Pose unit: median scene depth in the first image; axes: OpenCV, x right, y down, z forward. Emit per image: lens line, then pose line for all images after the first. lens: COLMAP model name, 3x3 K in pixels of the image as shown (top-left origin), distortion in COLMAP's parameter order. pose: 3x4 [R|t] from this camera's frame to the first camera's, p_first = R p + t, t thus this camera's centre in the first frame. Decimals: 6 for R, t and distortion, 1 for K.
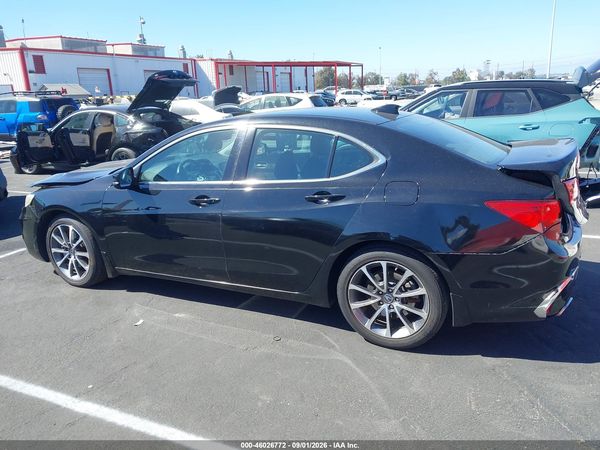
lens RADIAL K [[468.9, 0, 300.0], [0, 468.9, 225.0], [0, 0, 1]] dist [0.035033, -0.034338]
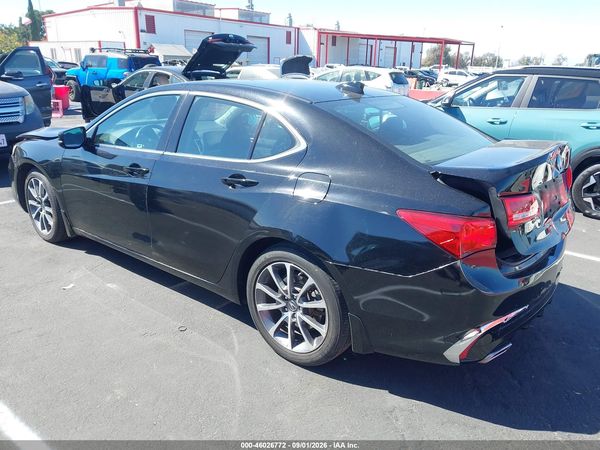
lens RADIAL K [[468.9, 0, 300.0], [0, 468.9, 225.0], [0, 0, 1]] dist [0.035033, -0.034338]
pose [[0.974207, 0.132826, -0.182420, 0.144276], [-0.123221, 0.990373, 0.063066, -0.020336], [0.189041, -0.038961, 0.981196, 0.067217]]
